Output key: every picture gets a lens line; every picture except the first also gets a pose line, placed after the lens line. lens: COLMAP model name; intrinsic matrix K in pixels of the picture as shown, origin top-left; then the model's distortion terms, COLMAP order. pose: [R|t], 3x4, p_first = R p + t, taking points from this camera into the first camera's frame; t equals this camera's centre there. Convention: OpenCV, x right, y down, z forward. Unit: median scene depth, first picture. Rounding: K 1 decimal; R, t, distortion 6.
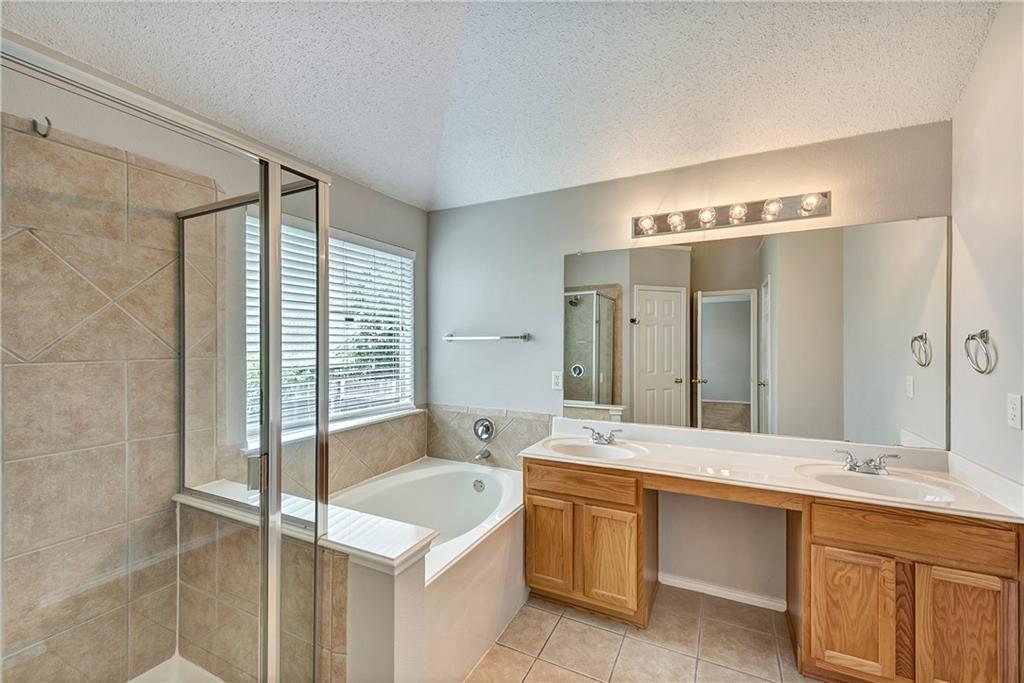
lens RADIAL K [[431.3, 0, 497.3], [0, 431.3, 340.8], [0, 0, 1]] dist [0.001180, -0.000138]
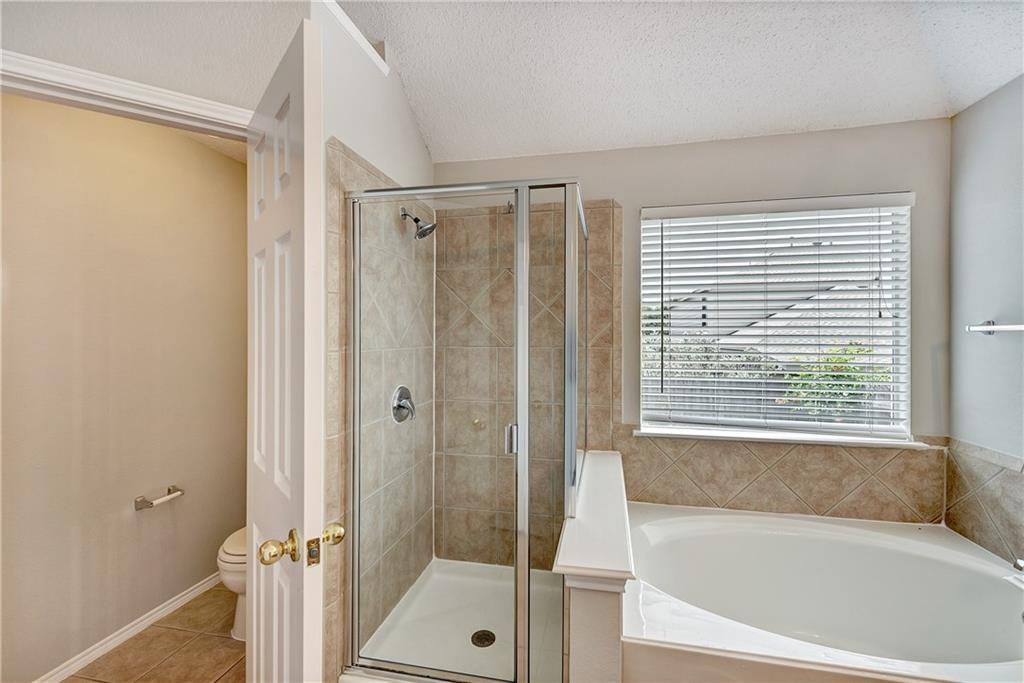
lens RADIAL K [[423.9, 0, 512.4], [0, 423.9, 334.4], [0, 0, 1]] dist [0.000418, -0.000058]
pose [[0.255270, -0.002067, -0.966868, 0.342845], [0.000713, 0.999998, -0.001949, 0.003202], [0.966869, -0.000192, 0.255271, 0.360645]]
